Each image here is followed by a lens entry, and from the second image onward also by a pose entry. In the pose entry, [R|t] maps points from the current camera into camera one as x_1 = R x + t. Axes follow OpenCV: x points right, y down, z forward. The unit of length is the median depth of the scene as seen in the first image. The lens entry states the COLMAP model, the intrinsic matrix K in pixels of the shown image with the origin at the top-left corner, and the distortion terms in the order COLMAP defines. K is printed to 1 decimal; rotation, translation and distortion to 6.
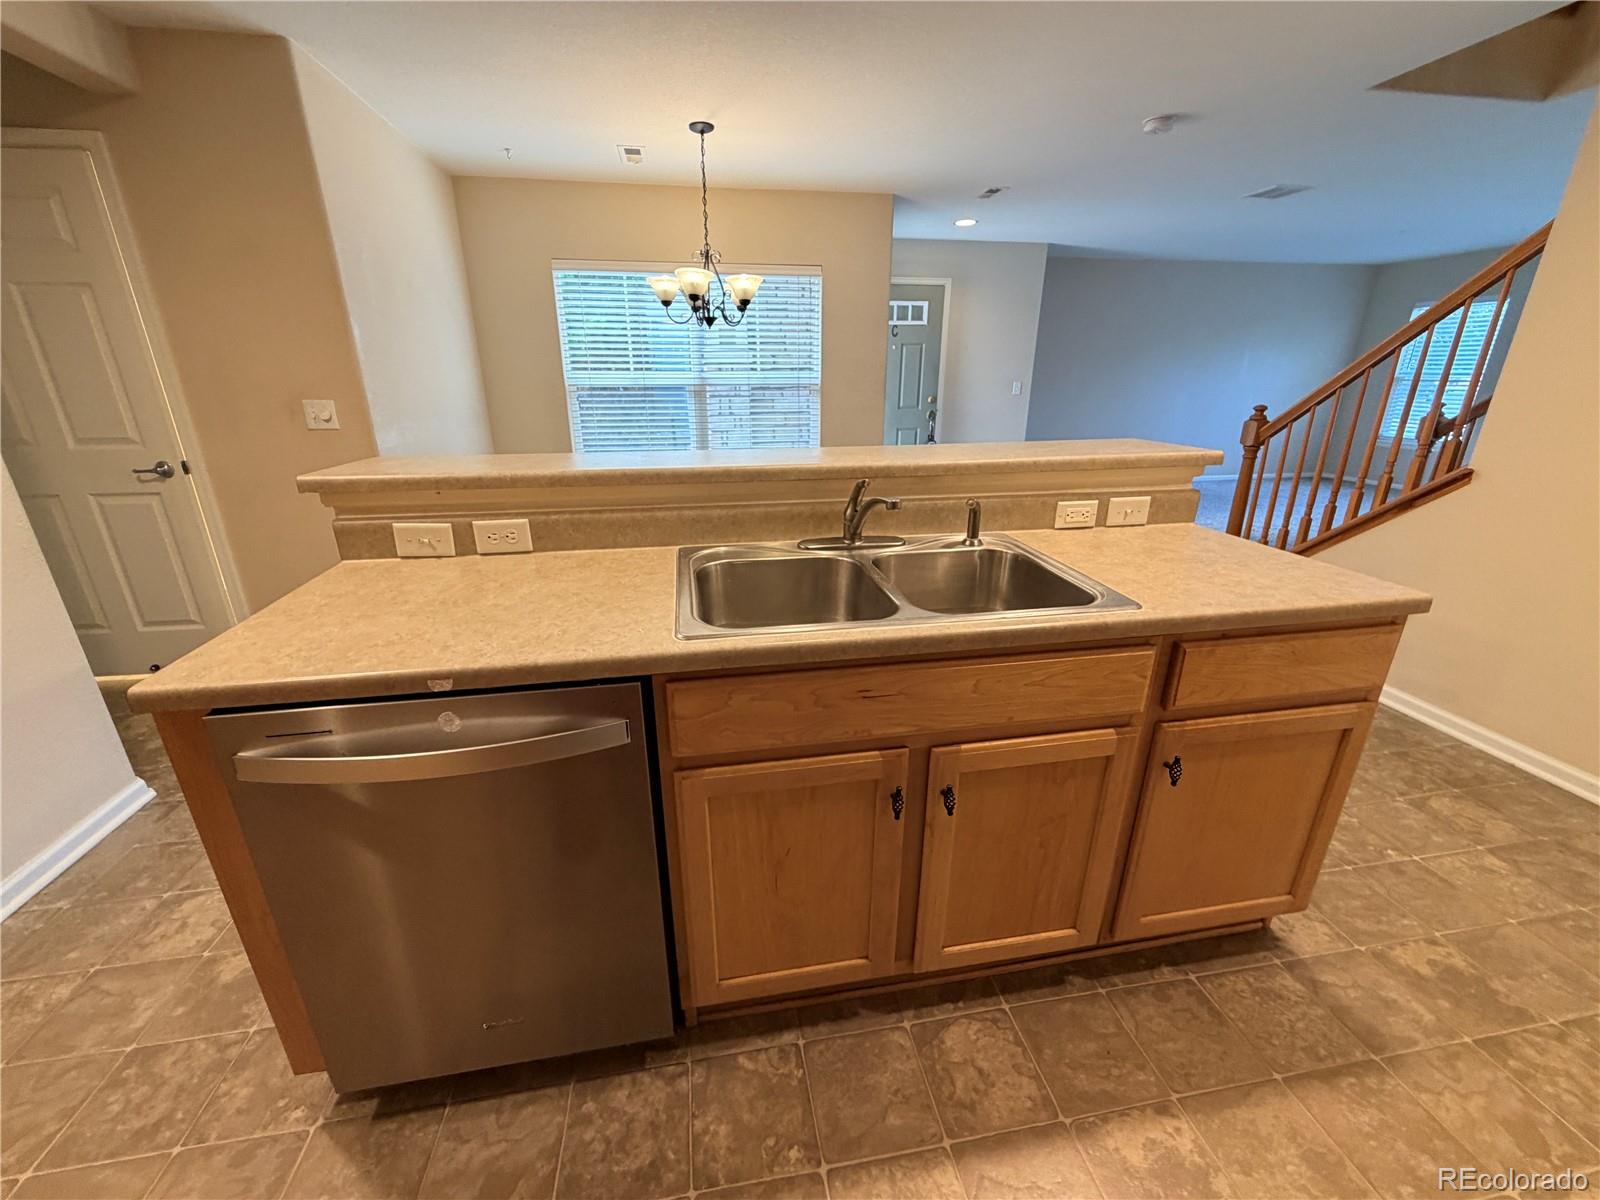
lens RADIAL K [[640.0, 0, 800.0], [0, 640.0, 600.0], [0, 0, 1]] dist [0.000766, -0.000040]
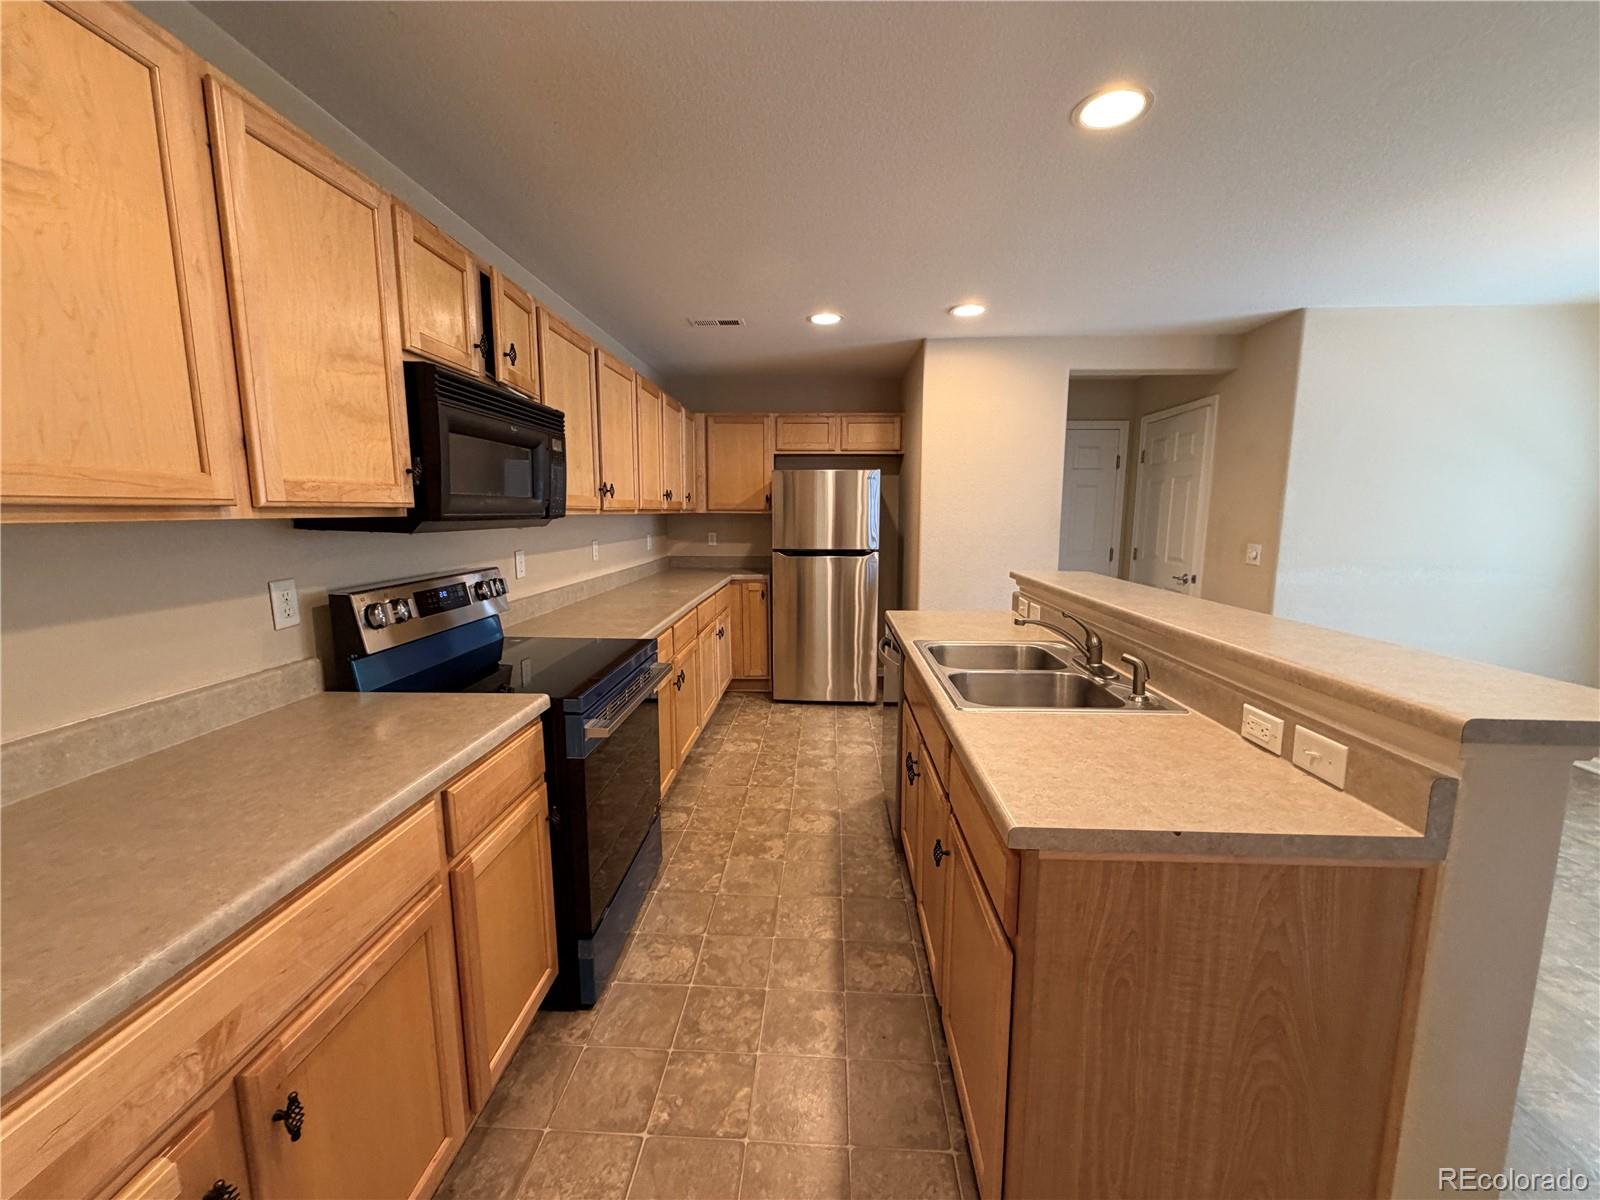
lens RADIAL K [[640.0, 0, 800.0], [0, 640.0, 600.0], [0, 0, 1]] dist [0.000766, -0.000040]
pose [[-0.212456, 0.138507, -0.967305, 1.719146], [-0.332581, 0.920555, 0.204860, -0.335442], [0.918832, 0.365231, -0.149512, 0.740354]]
